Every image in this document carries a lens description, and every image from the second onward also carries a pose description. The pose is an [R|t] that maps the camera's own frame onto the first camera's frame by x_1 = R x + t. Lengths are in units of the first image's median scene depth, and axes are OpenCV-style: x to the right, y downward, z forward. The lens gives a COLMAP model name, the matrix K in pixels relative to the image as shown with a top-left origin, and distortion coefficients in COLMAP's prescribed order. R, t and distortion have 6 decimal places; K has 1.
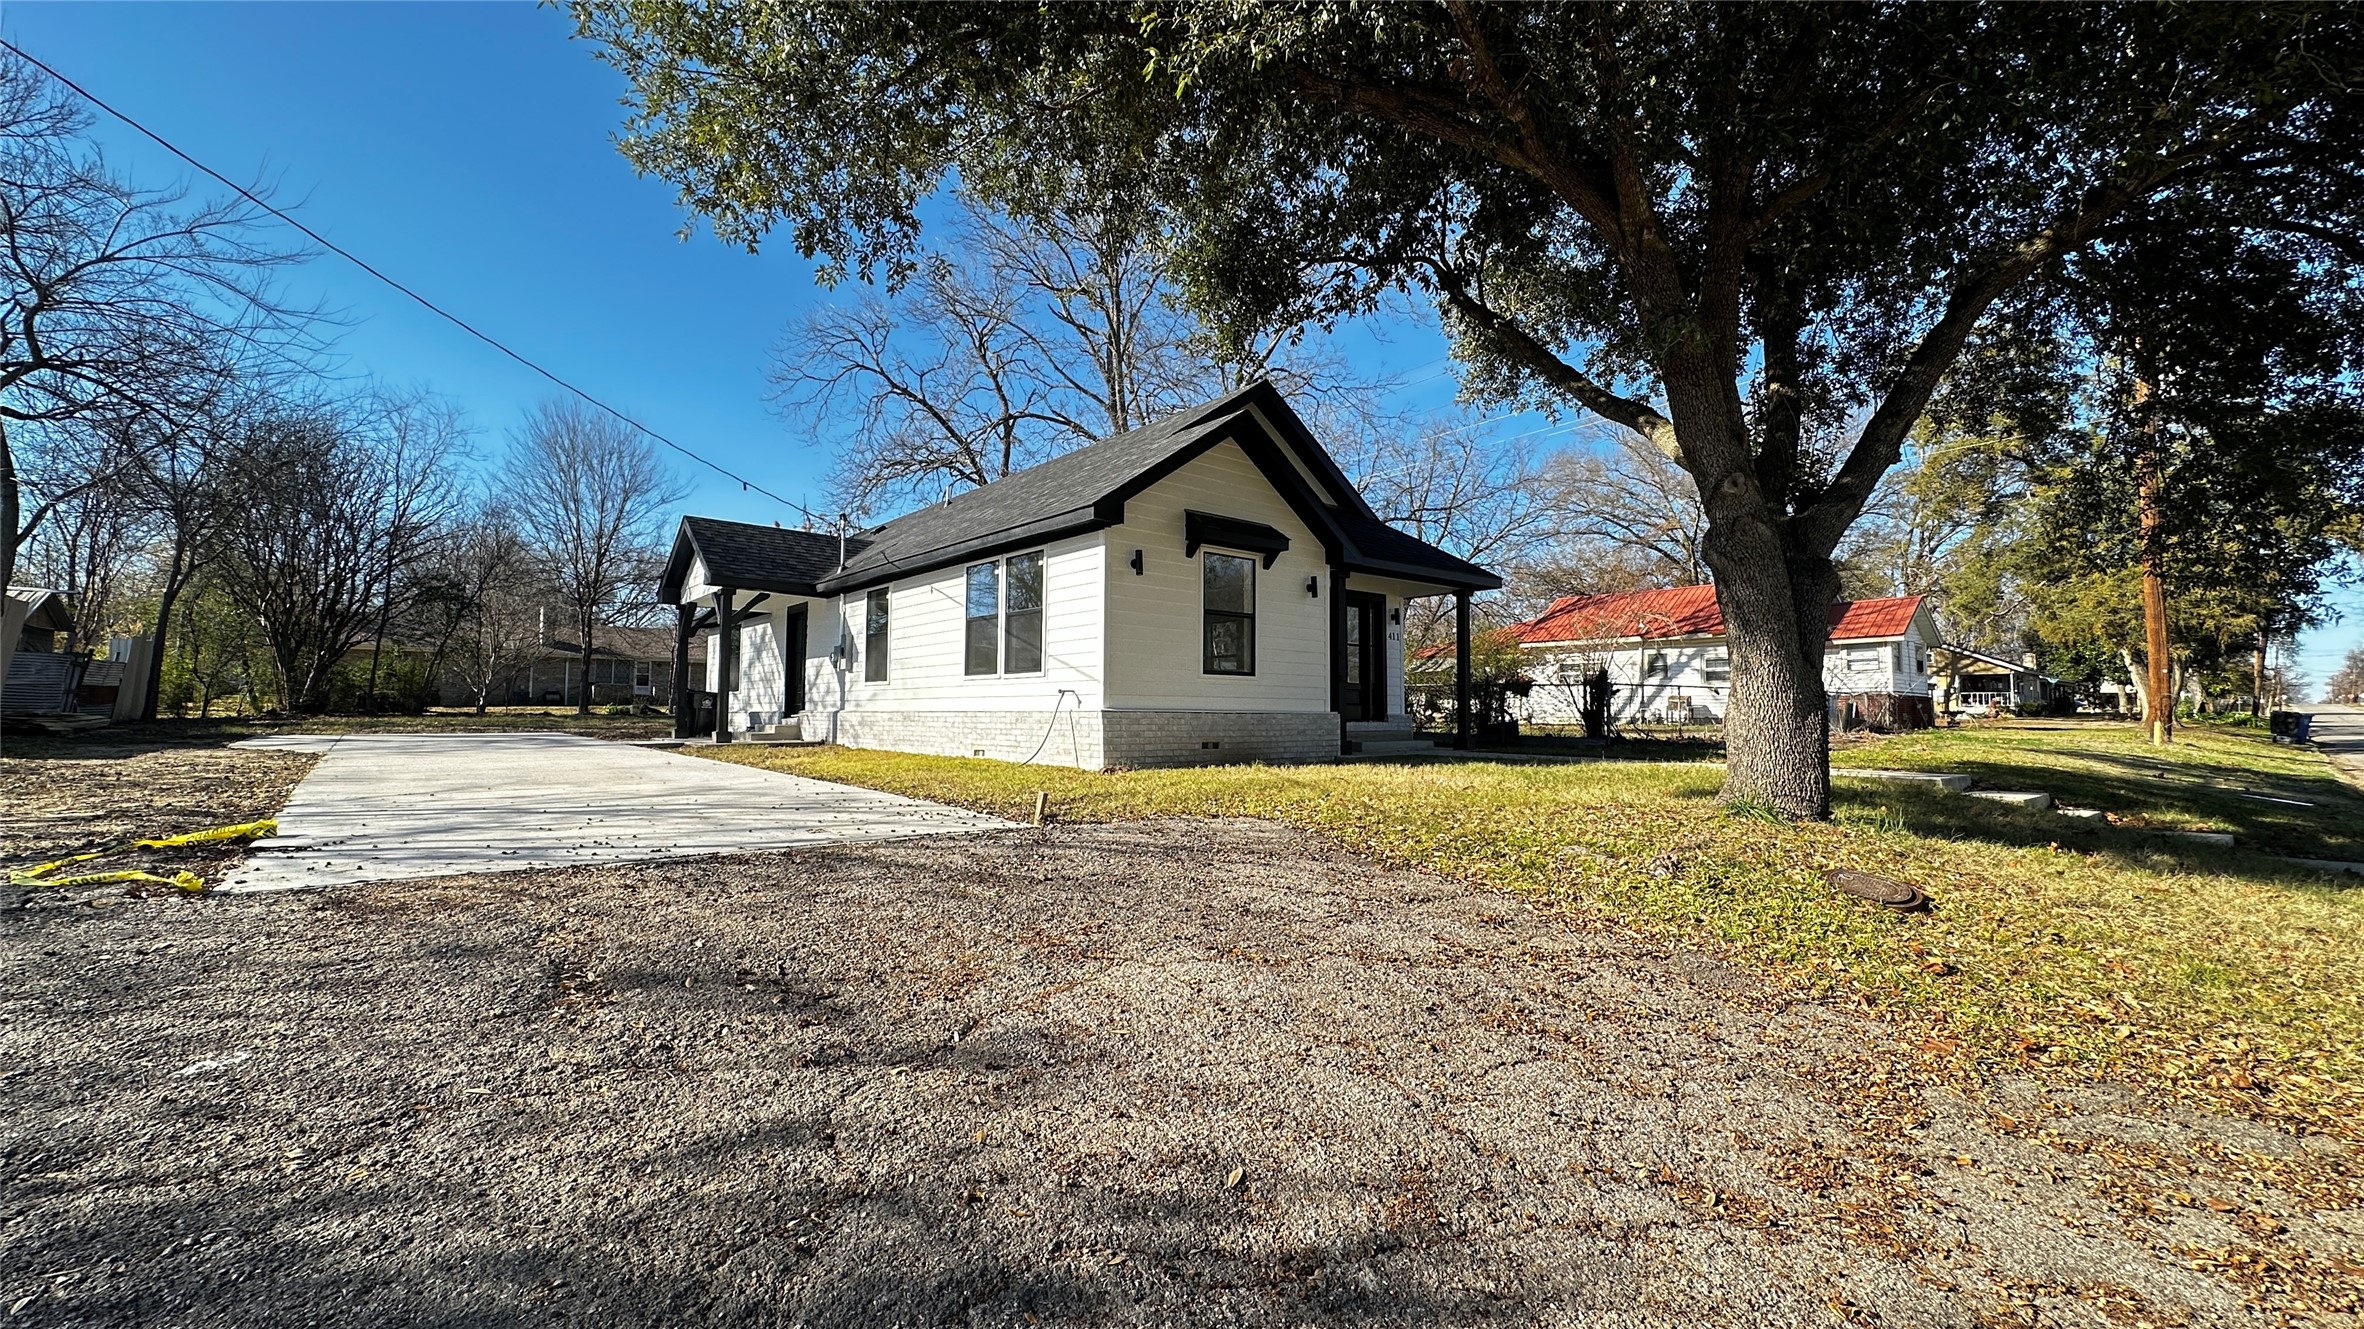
lens RADIAL K [[936.5, 0, 1176.6], [0, 936.5, 668.0], [0, 0, 1]] dist [-0.001166, 0.000034]
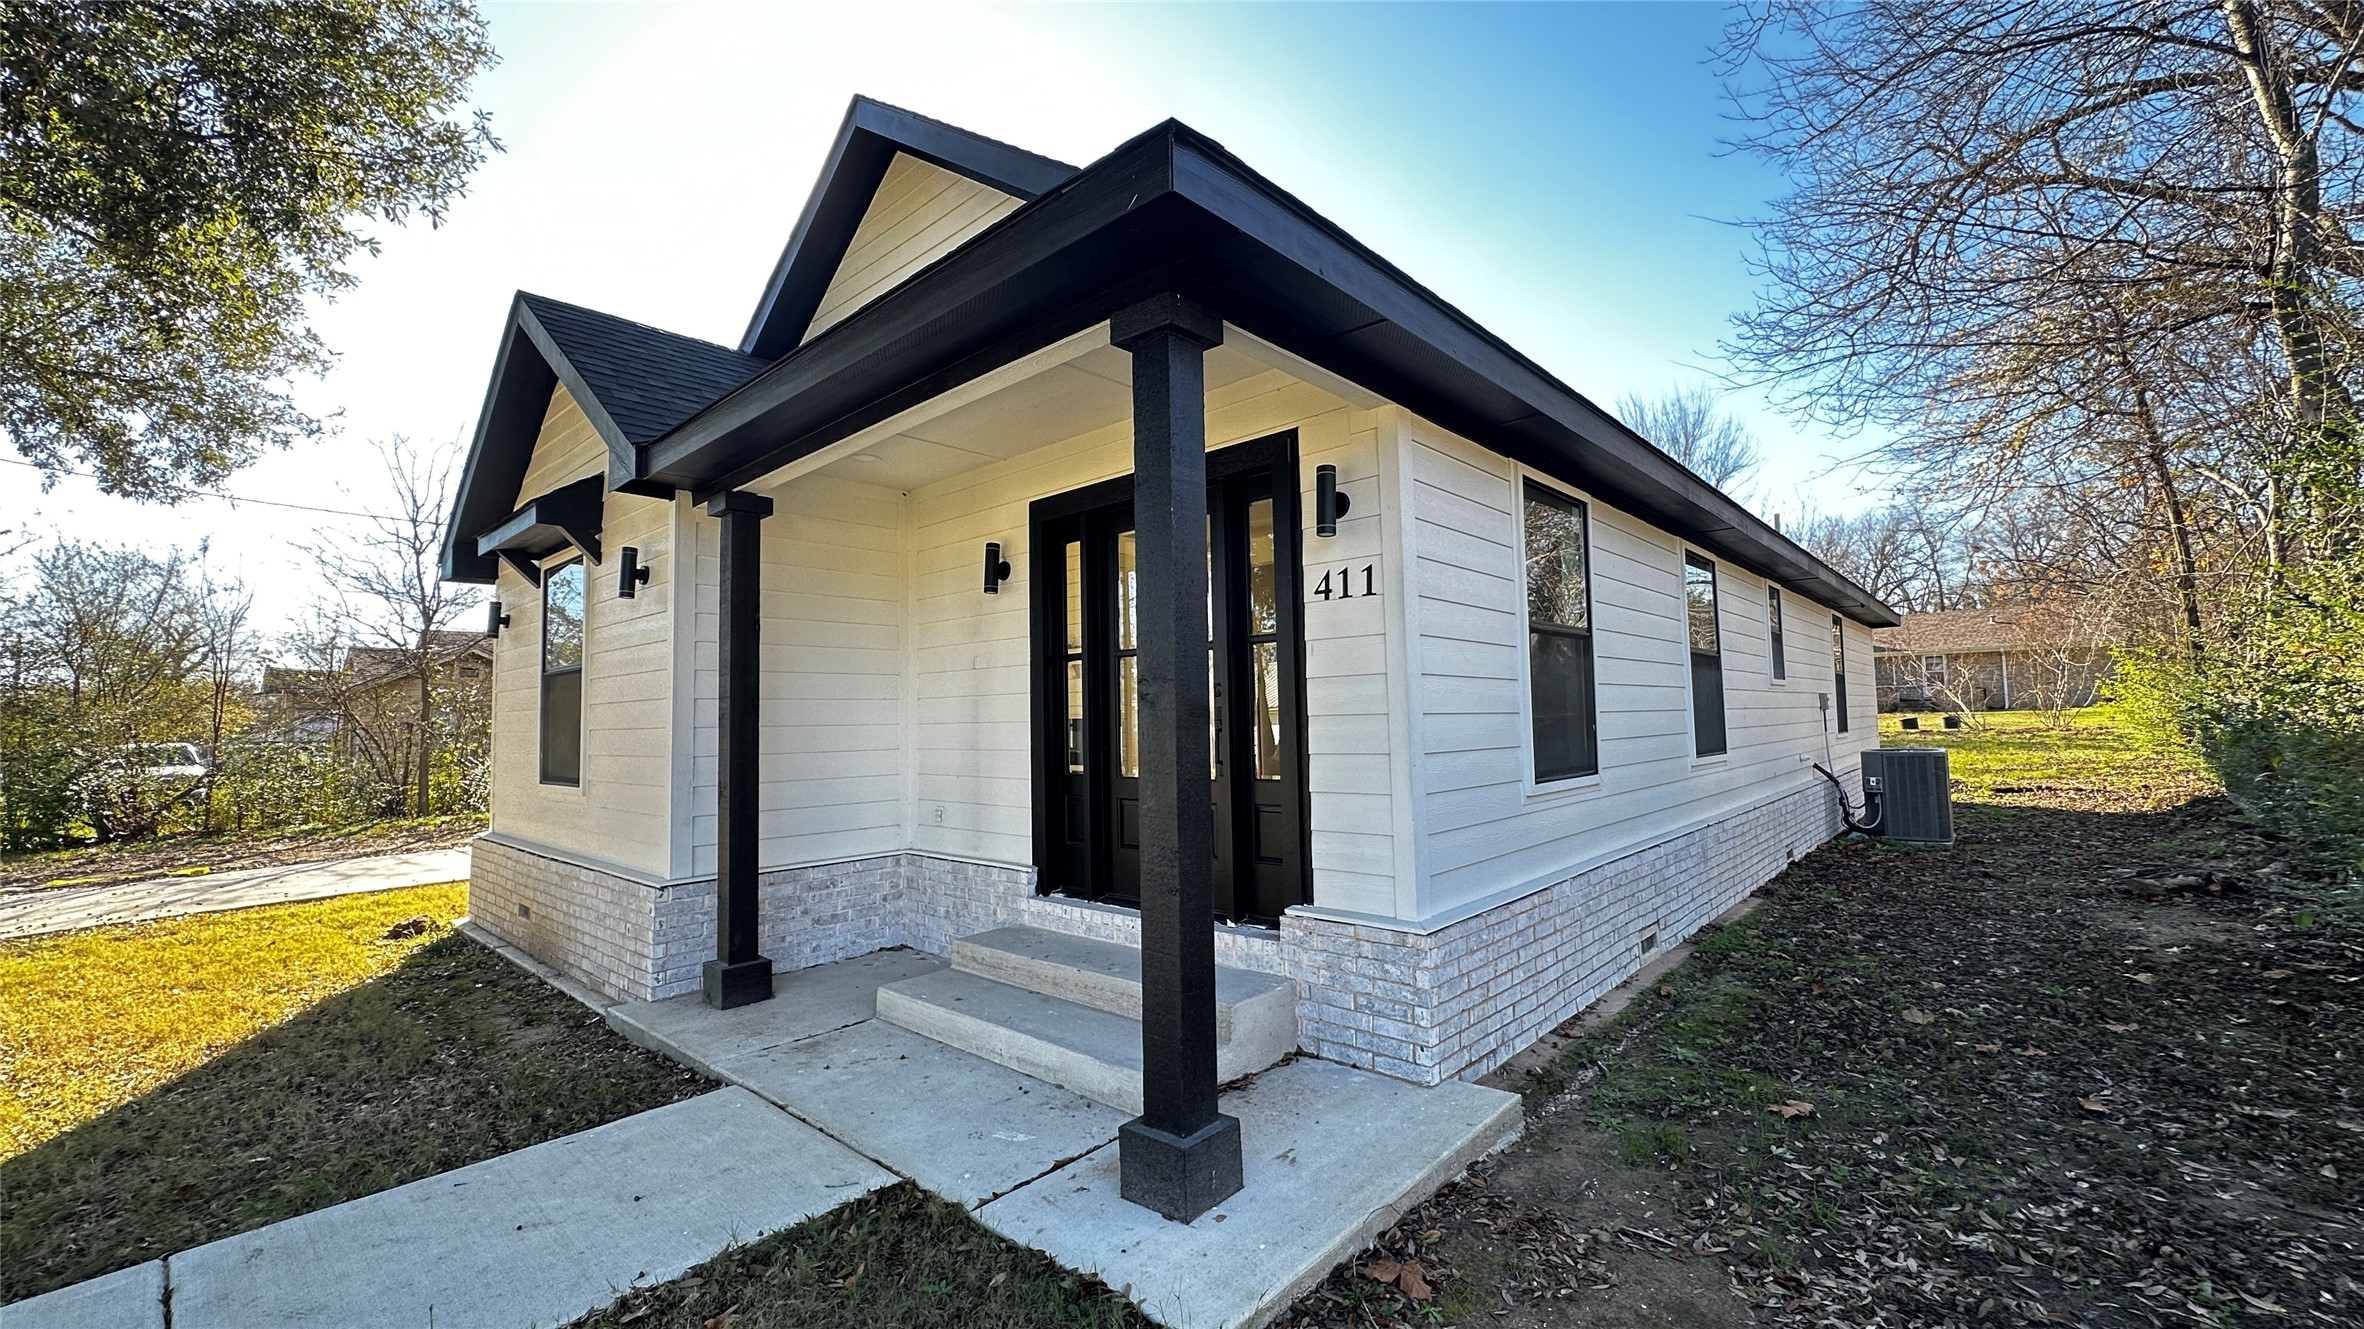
lens RADIAL K [[936.5, 0, 1180.6], [0, 936.5, 661.2], [0, 0, 1]] dist [-0.001166, 0.000034]
pose [[0.141108, -0.071258, -0.987426, 0.654349], [0.072464, 0.995474, -0.061483, -0.003958], [0.987339, -0.062877, 0.145633, 1.303065]]
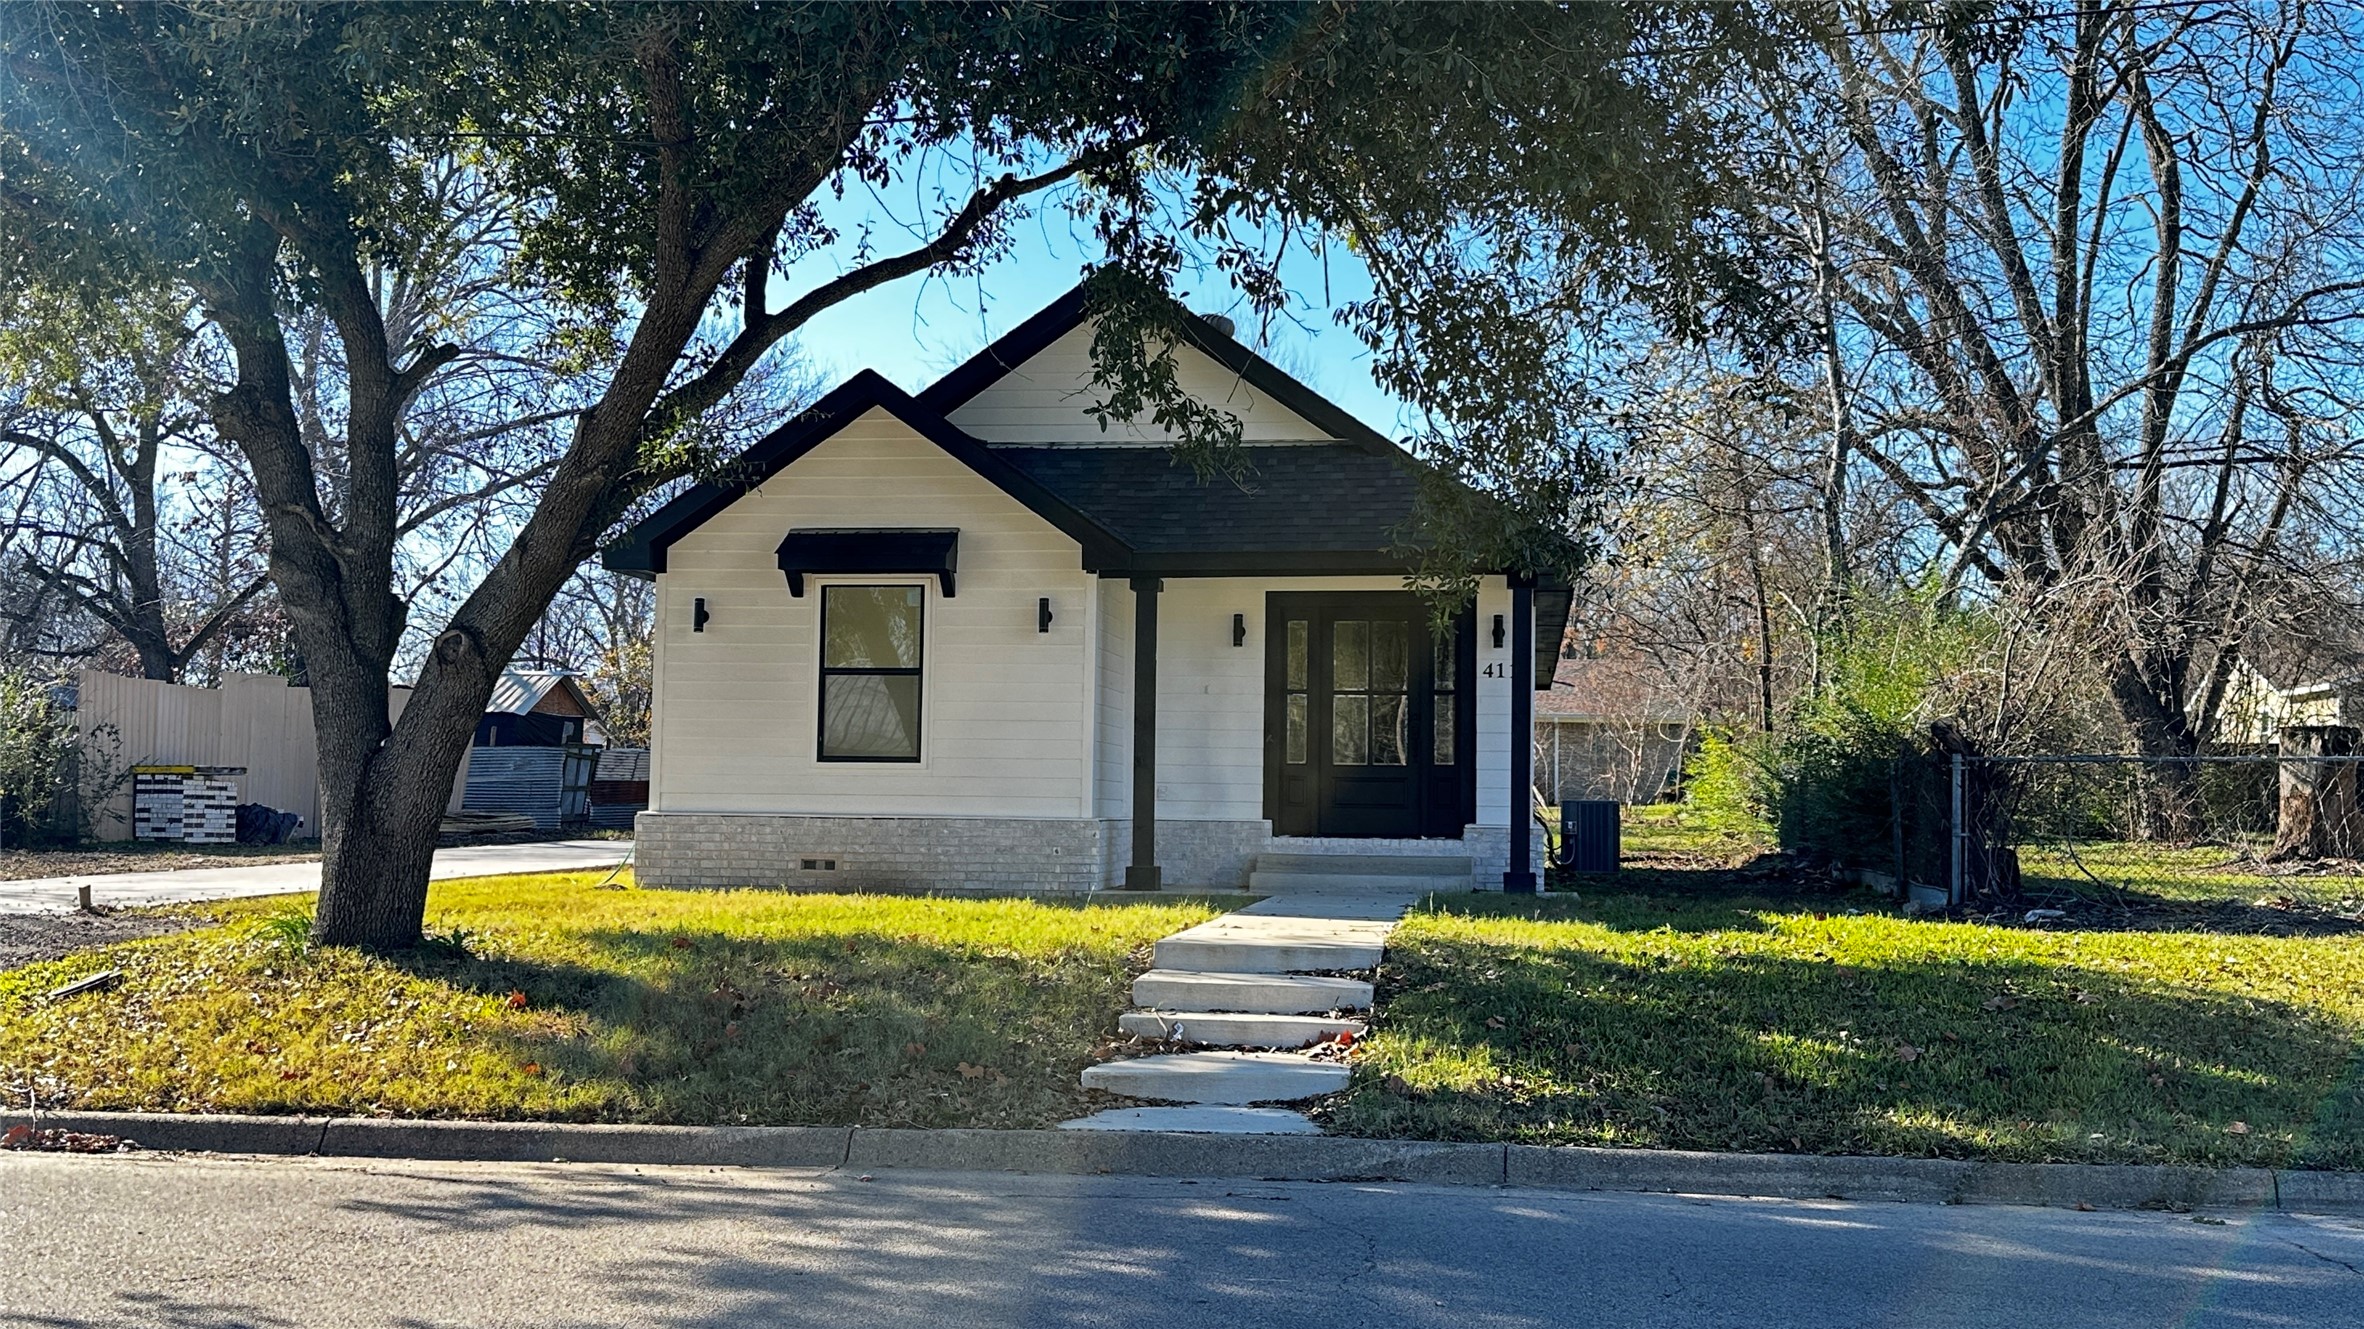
lens RADIAL K [[2164.5, 0, 1169.0], [0, 2164.5, 679.8], [0, 0, 1]] dist [0.100506, 0.000000]
pose [[0.655737, -0.041097, -0.753870, 1.409999], [0.027977, 0.999154, -0.030133, 0.001318], [0.754471, -0.001331, 0.656332, 0.137441]]
